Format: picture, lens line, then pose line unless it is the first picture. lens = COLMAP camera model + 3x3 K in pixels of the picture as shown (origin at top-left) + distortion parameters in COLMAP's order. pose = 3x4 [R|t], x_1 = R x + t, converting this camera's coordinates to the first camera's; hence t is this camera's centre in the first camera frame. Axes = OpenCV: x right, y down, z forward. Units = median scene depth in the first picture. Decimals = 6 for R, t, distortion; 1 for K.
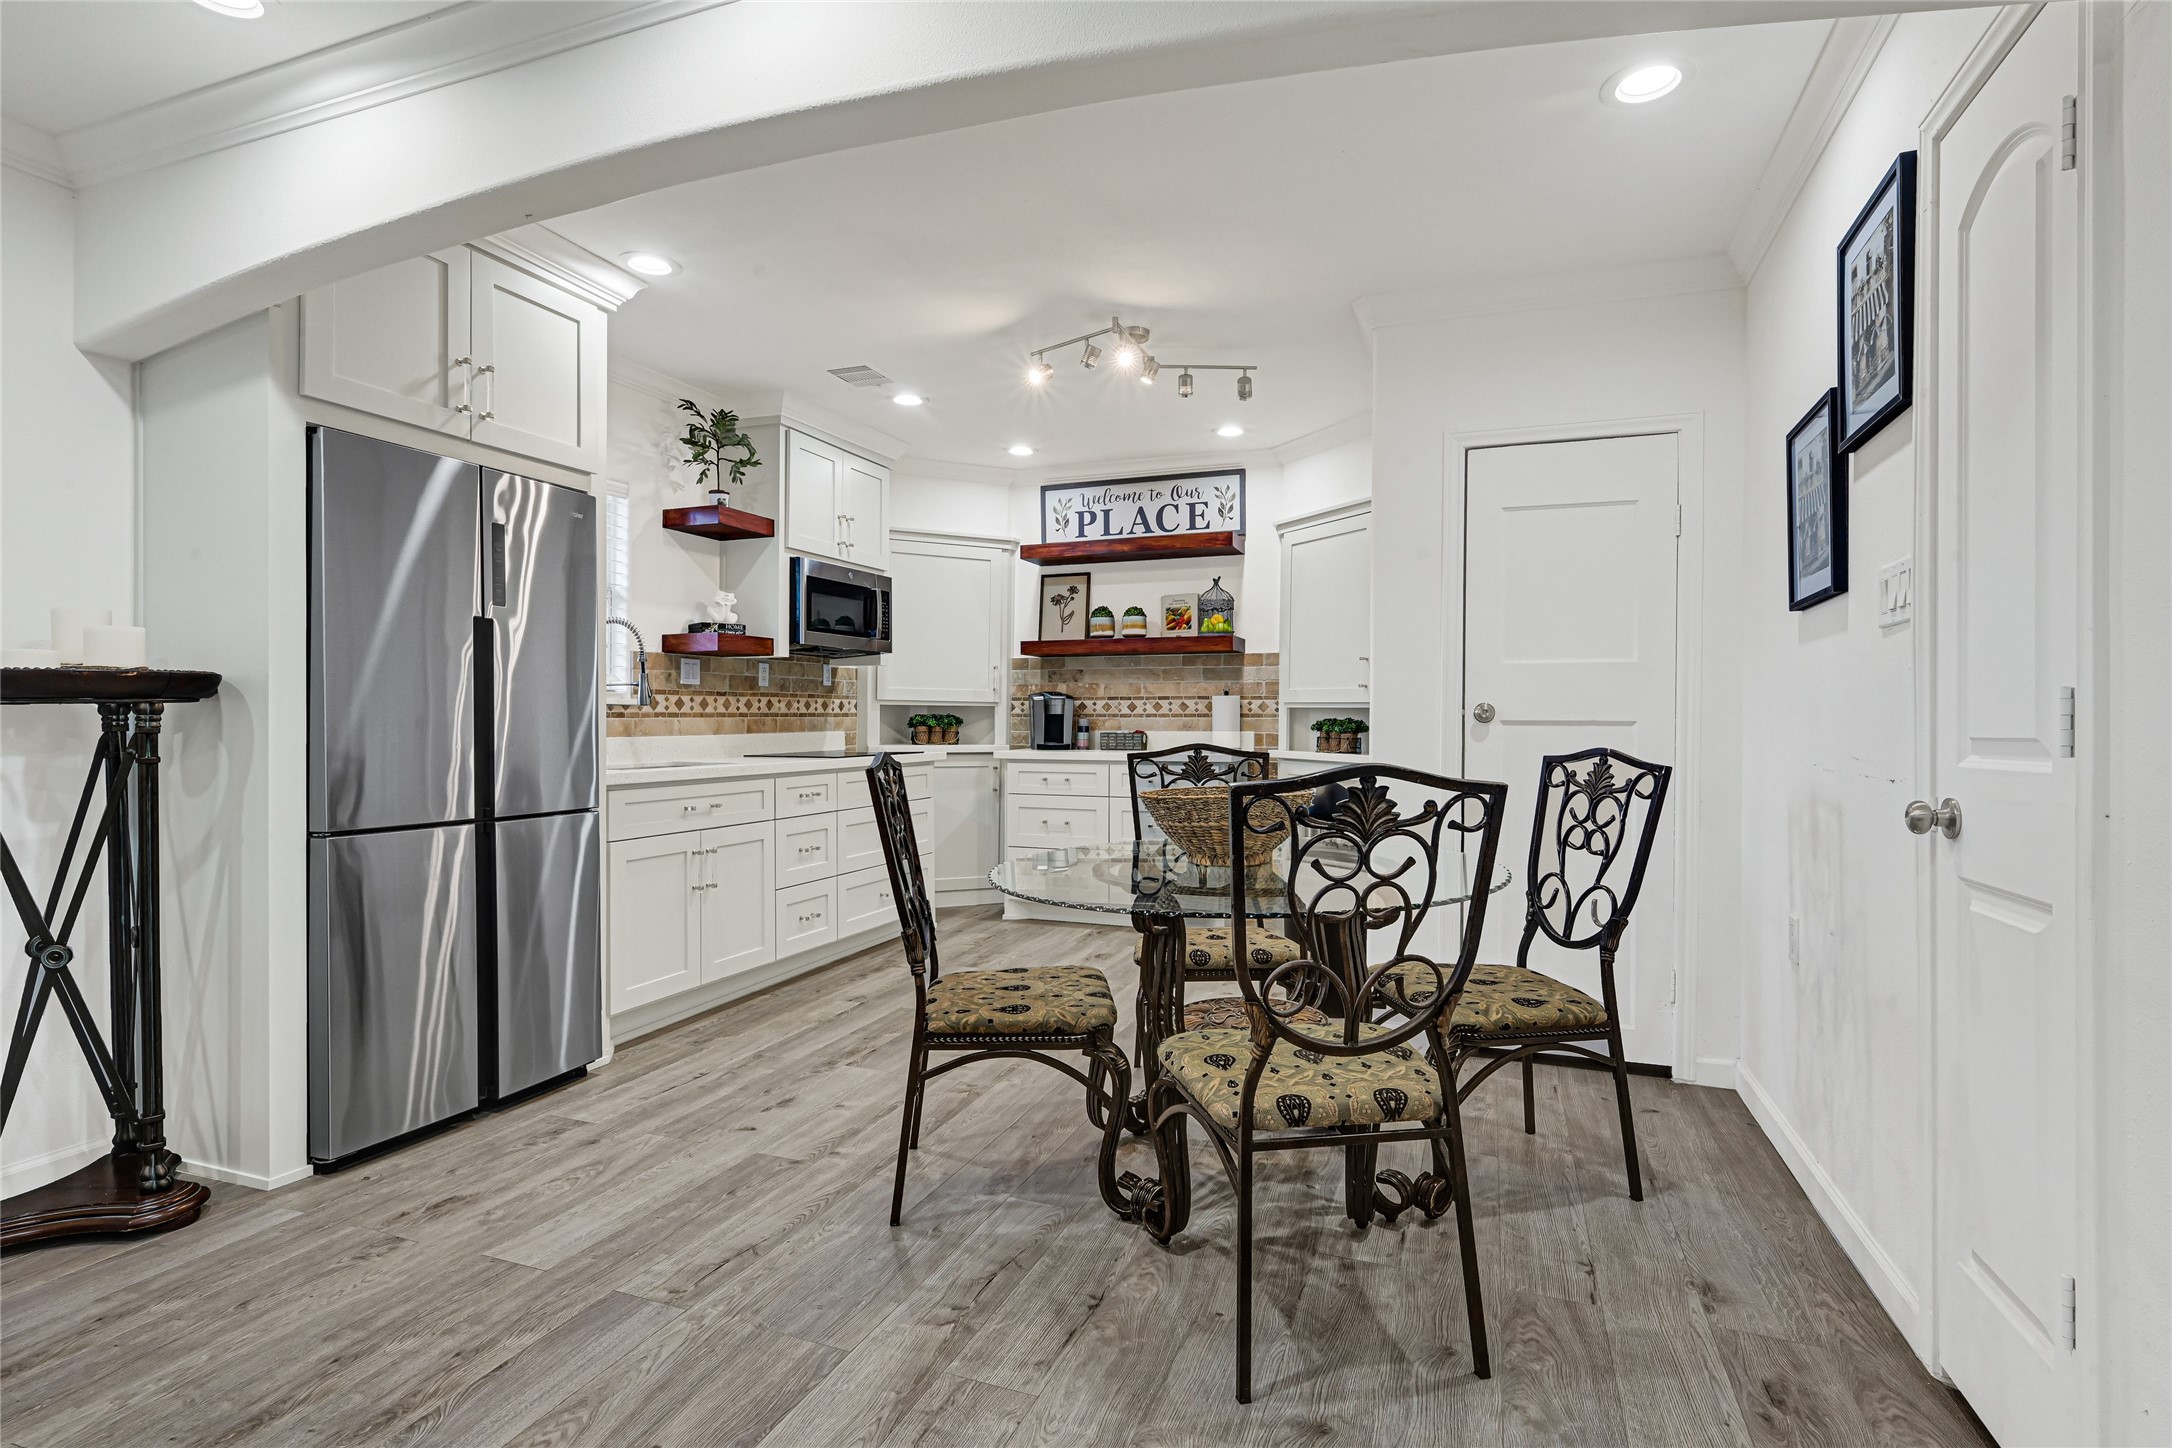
lens RADIAL K [[1097.6, 0, 1086.6], [0, 1097.6, 731.0], [0, 0, 1]] dist [-0.000367, -0.000112]
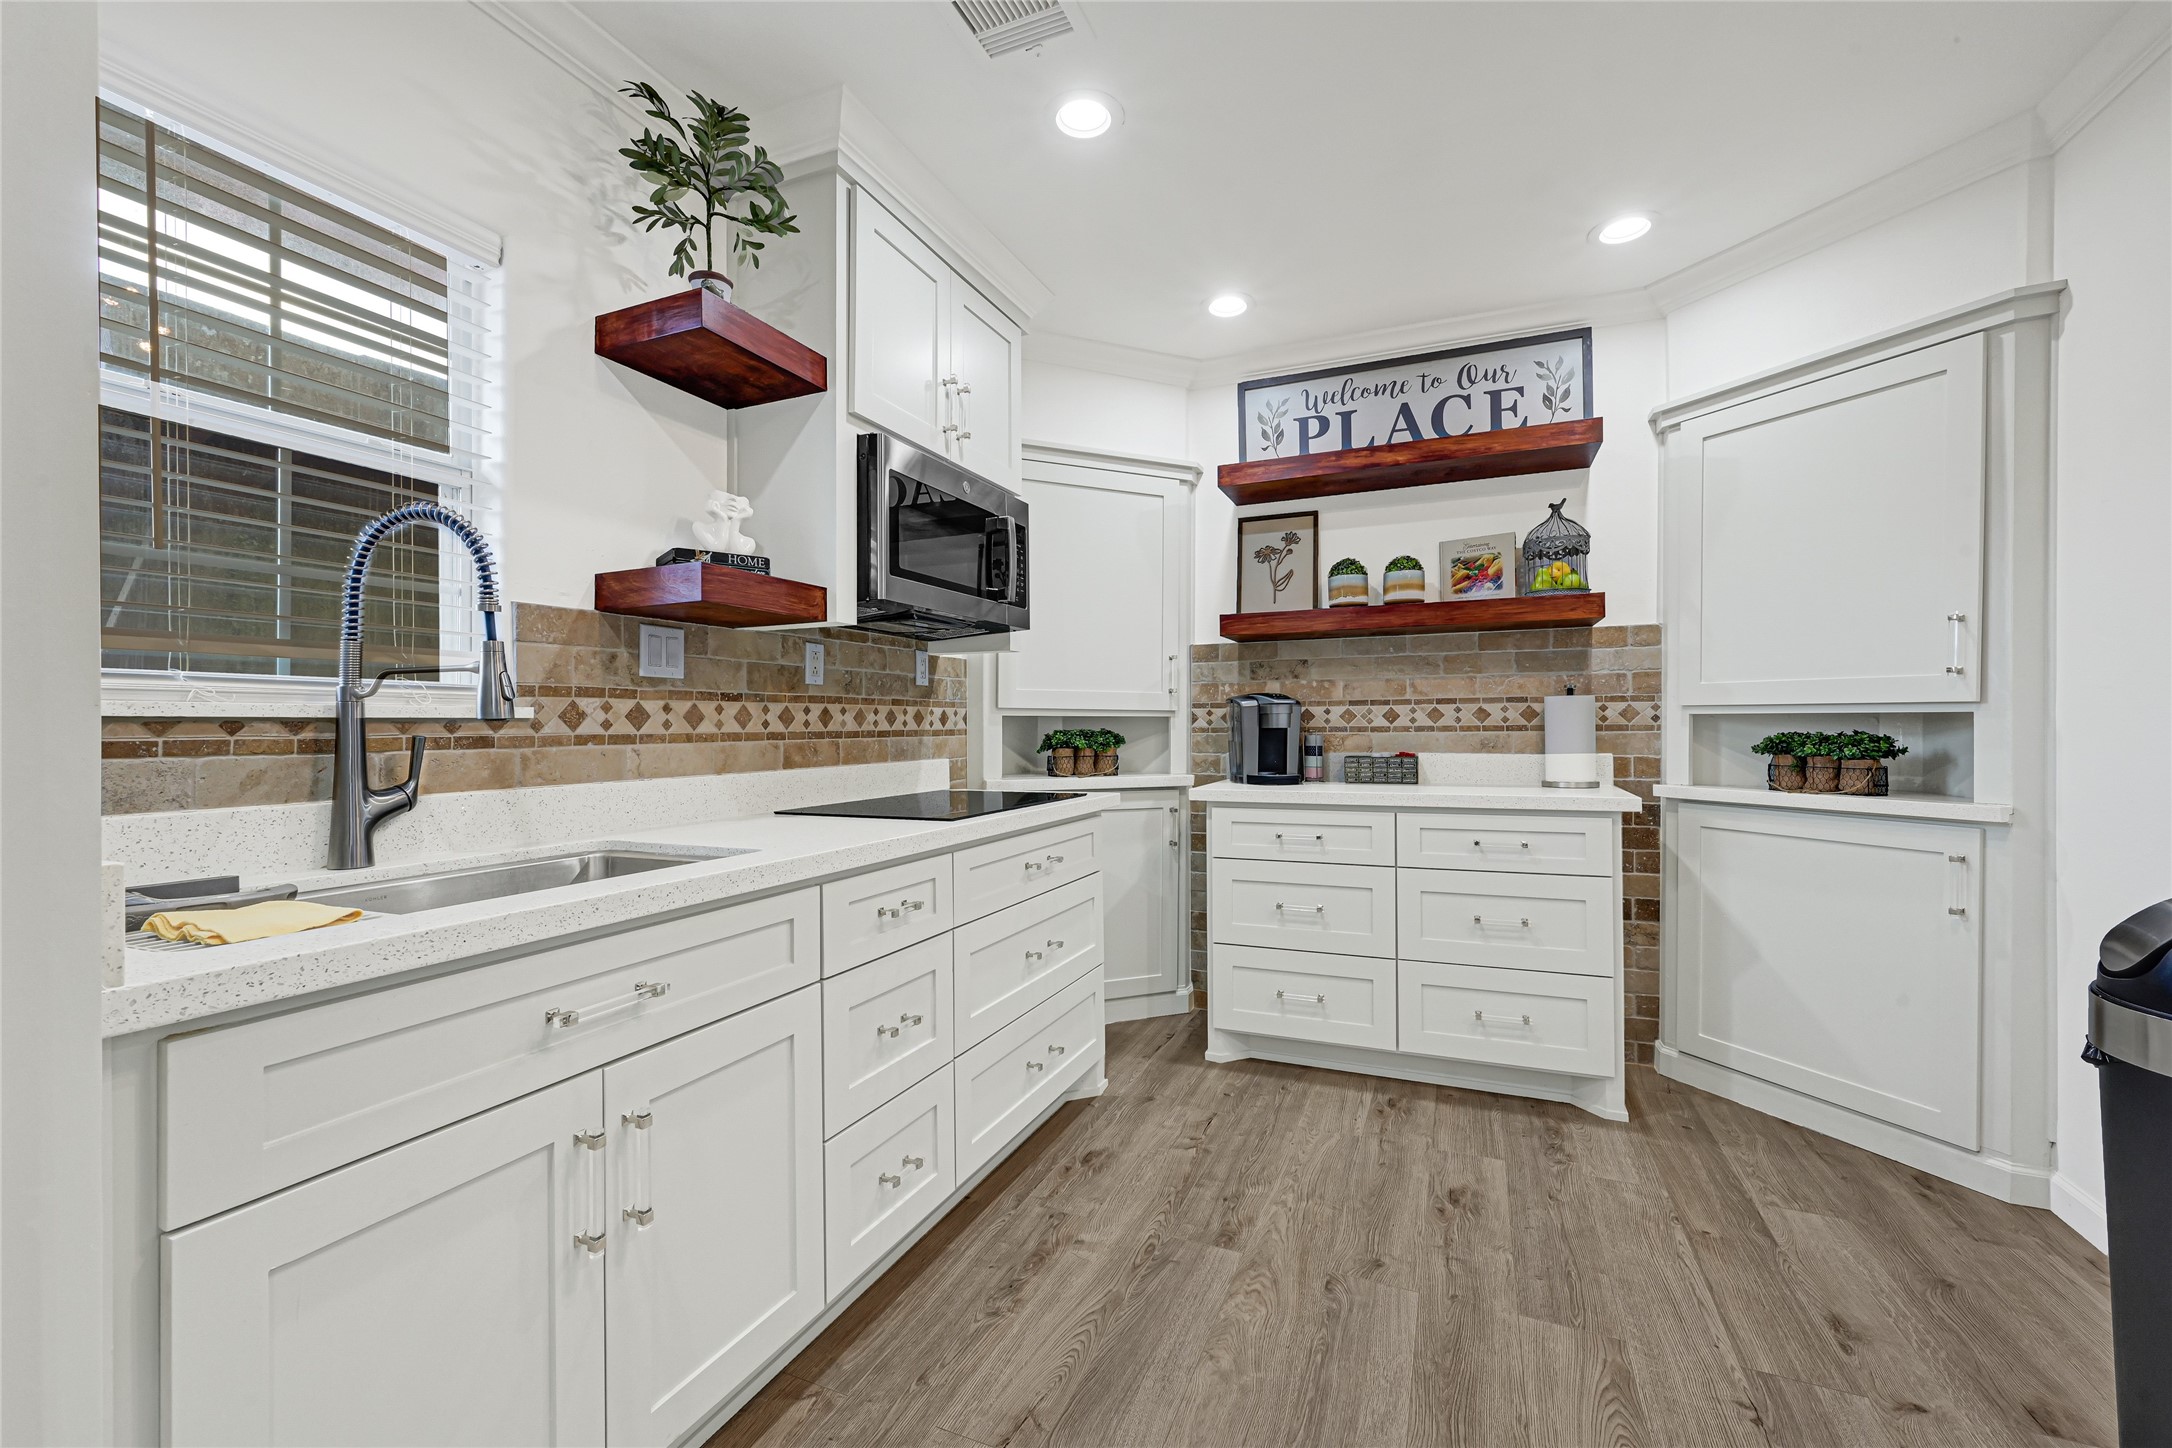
lens RADIAL K [[893.7, 0, 1080.6], [0, 893.7, 725.1], [0, 0, 1]] dist [0.000632, -0.000193]
pose [[0.999368, -0.009022, -0.034388, -0.133380], [0.008530, 0.999859, -0.014430, -0.011324], [0.034514, 0.014127, 0.999304, 0.513627]]
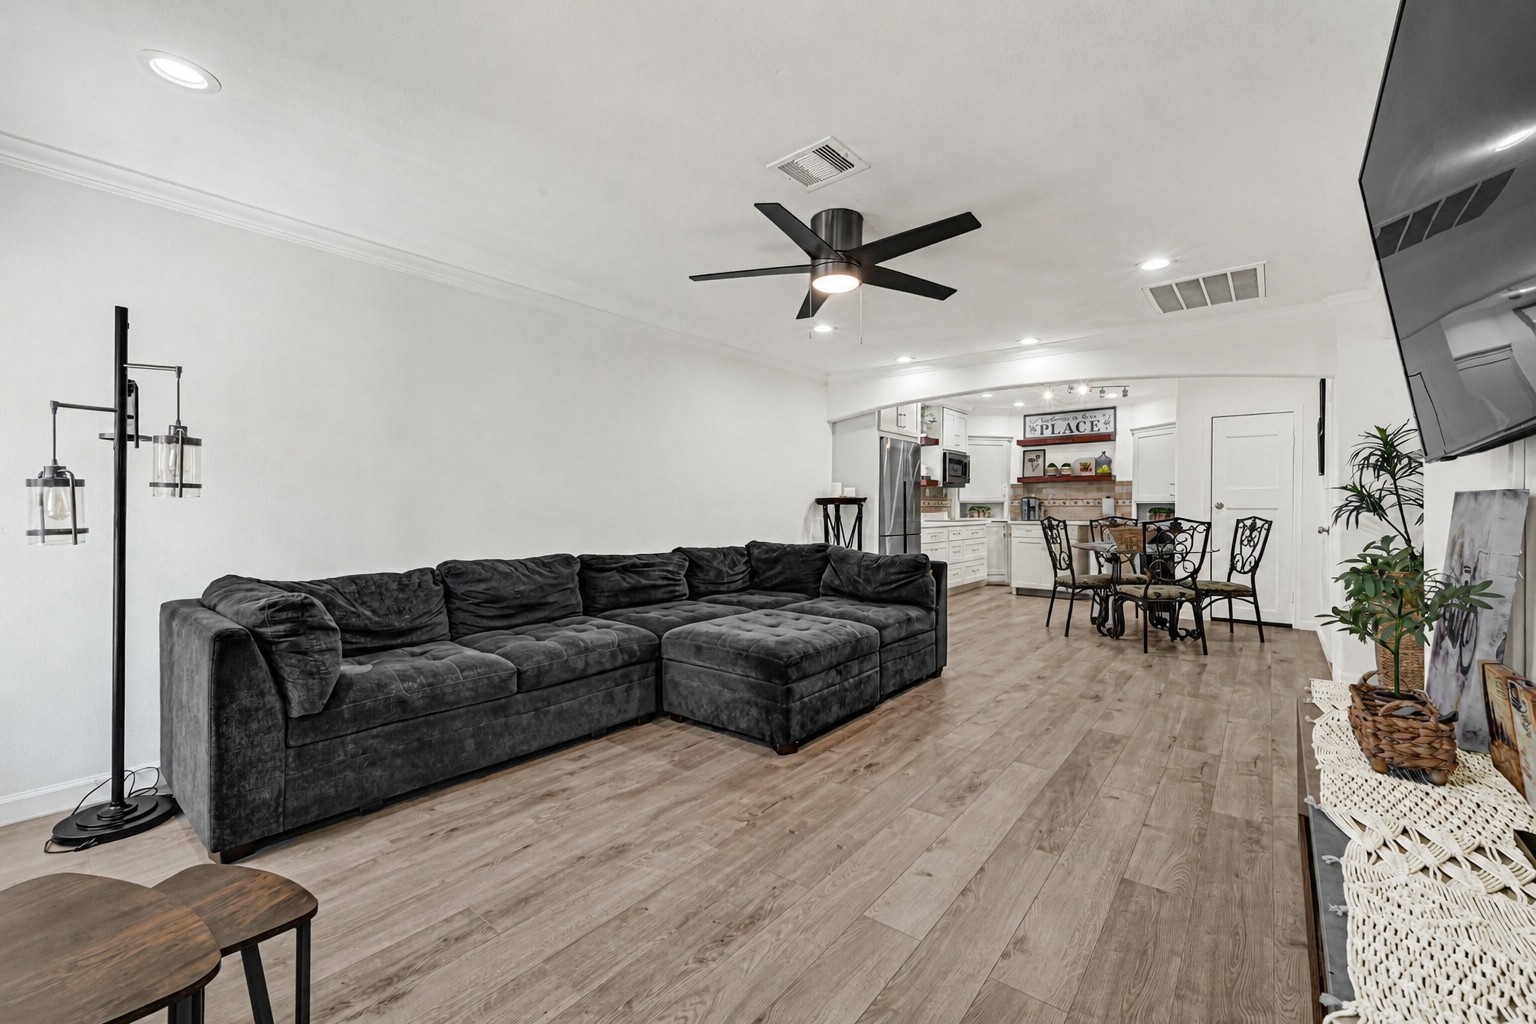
lens RADIAL K [[639.0, 0, 764.3], [0, 639.0, 511.5], [0, 0, 1]] dist [0.001244, -0.000137]
pose [[0.950731, -0.001132, -0.310016, -0.170328], [-0.000493, 0.999987, -0.005163, 0.005708], [0.310017, 0.005062, 0.950717, -0.641249]]
